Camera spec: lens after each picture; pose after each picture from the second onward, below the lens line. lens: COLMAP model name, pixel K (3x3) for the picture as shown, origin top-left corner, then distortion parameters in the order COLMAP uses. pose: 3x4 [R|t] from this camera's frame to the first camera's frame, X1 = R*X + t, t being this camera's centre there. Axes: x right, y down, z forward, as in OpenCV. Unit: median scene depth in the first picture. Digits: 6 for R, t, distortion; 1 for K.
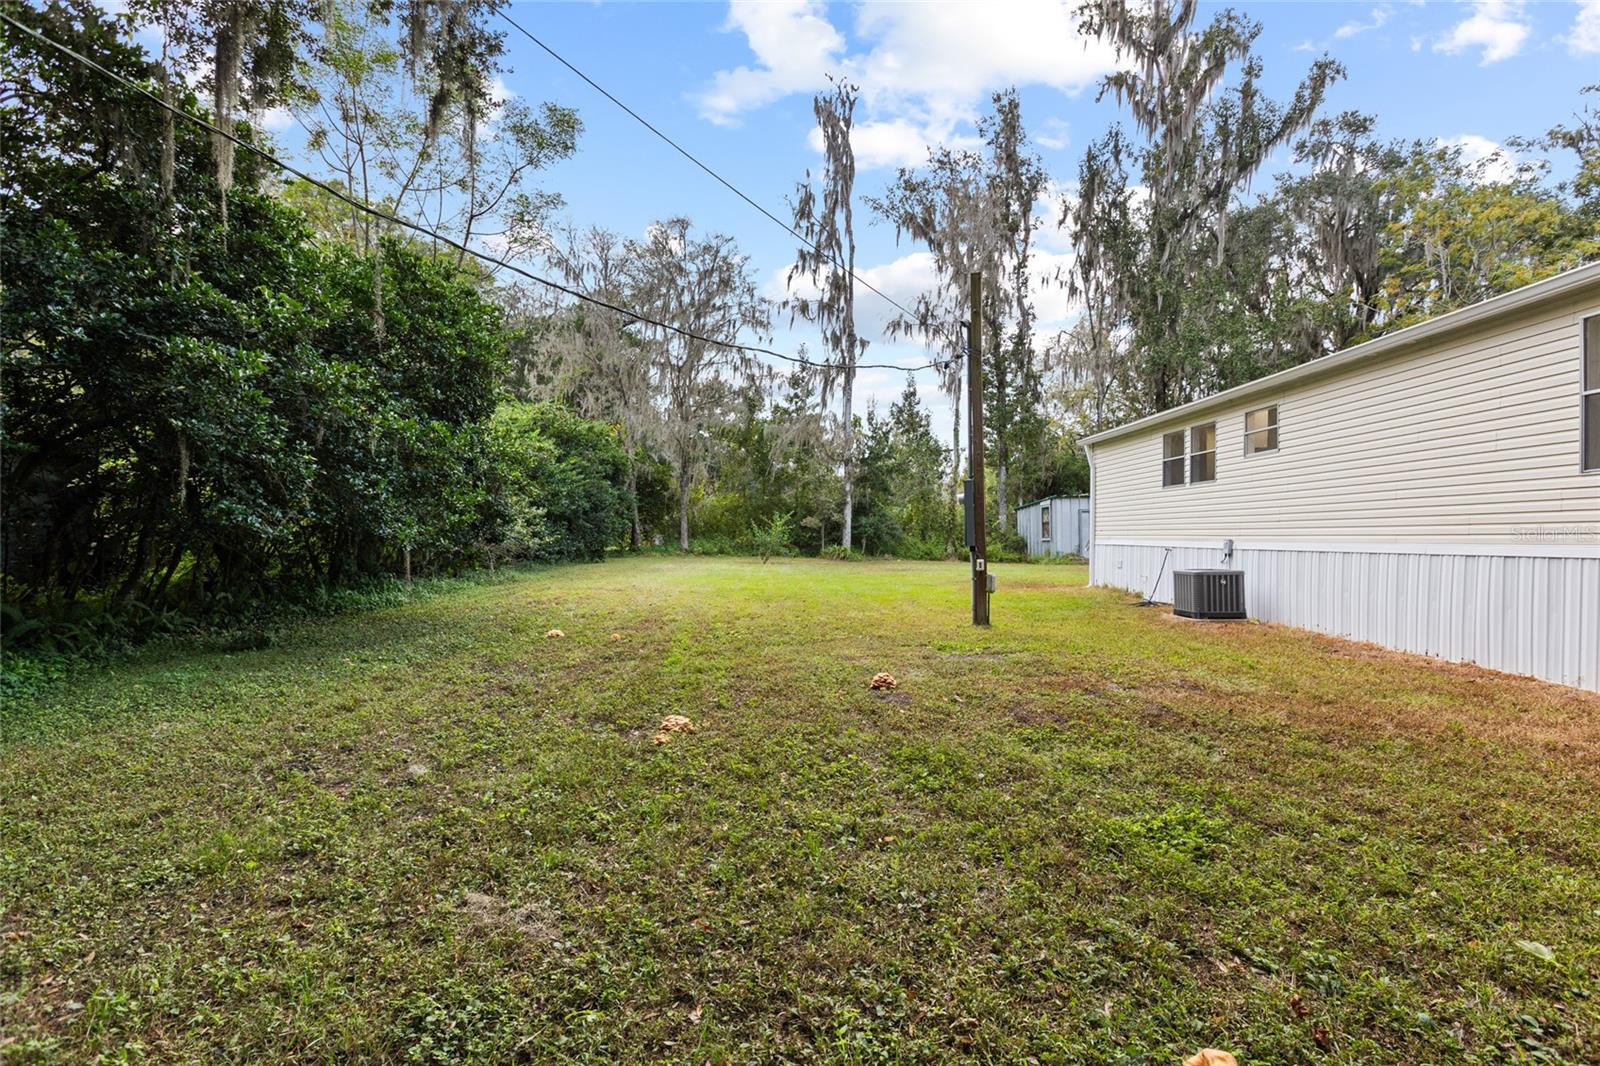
lens RADIAL K [[710.5, 0, 800.0], [0, 710.5, 533.0], [0, 0, 1]] dist [0.002842, -0.000389]
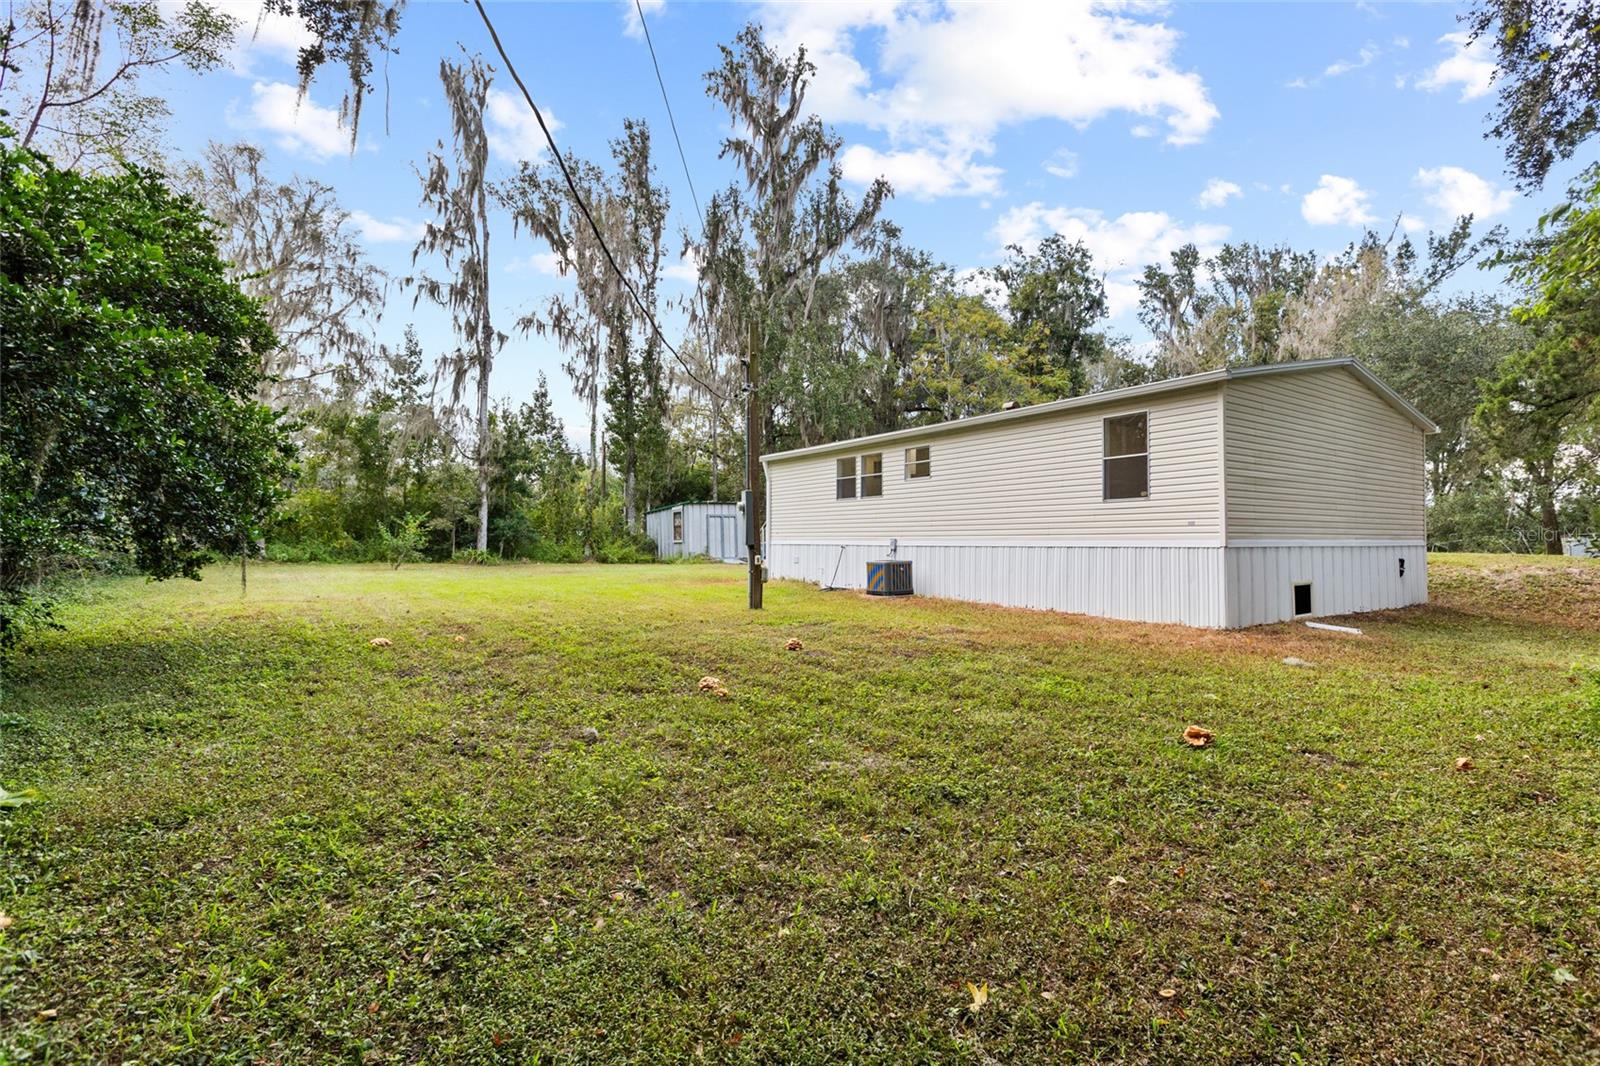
lens RADIAL K [[710.5, 0, 800.0], [0, 710.5, 533.0], [0, 0, 1]] dist [0.002842, -0.000389]
pose [[0.834377, 0.000534, 0.551194, -0.102192], [0.002043, 0.999990, -0.004062, 0.000830], [-0.551191, 0.004515, 0.834367, -0.019478]]
